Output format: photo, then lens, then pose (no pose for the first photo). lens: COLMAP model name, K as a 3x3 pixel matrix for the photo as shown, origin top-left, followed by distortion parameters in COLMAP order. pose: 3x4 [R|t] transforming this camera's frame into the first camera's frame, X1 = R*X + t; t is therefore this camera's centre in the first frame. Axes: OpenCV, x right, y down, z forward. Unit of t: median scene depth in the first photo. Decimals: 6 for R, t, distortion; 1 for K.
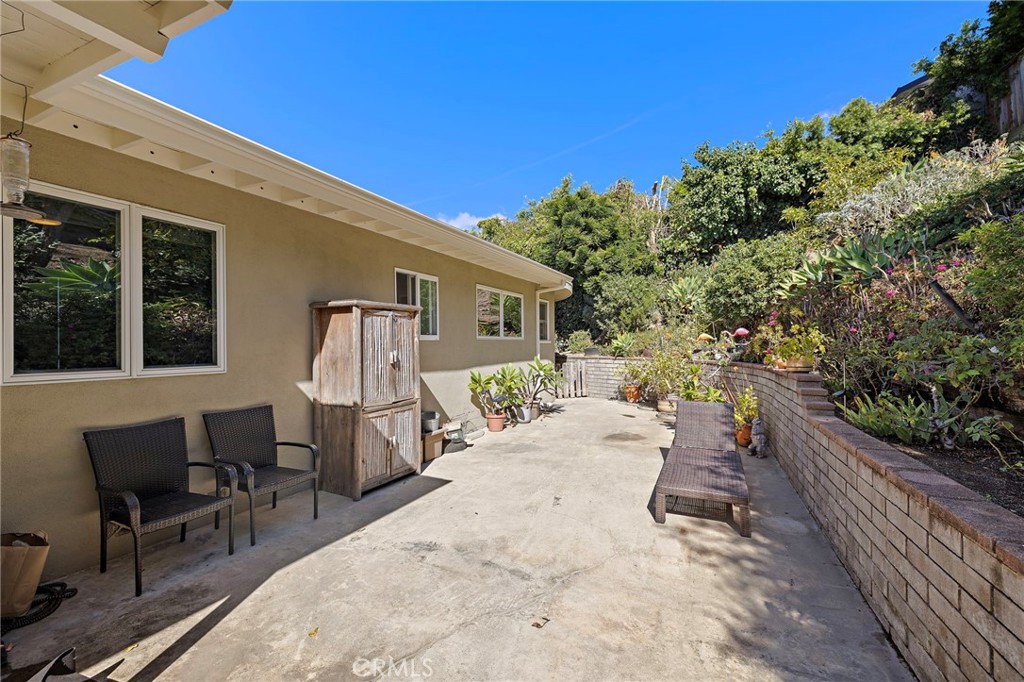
lens RADIAL K [[430.5, 0, 513.9], [0, 430.5, 343.3], [0, 0, 1]] dist [0.001646, 0.000339]
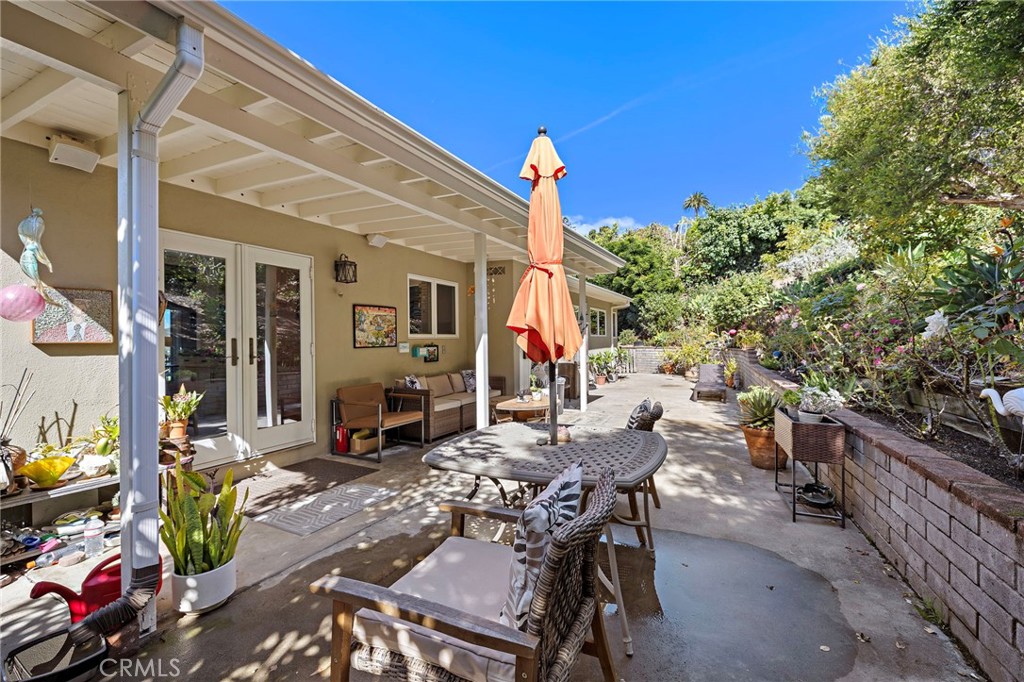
lens RADIAL K [[437.3, 0, 512.0], [0, 437.3, 341.0], [0, 0, 1]] dist [-0.000380, -0.000042]
pose [[0.999869, -0.001269, -0.016105, -0.242032], [0.001328, 0.999993, 0.003627, 0.003291], [0.016101, -0.003648, 0.999864, -0.558146]]
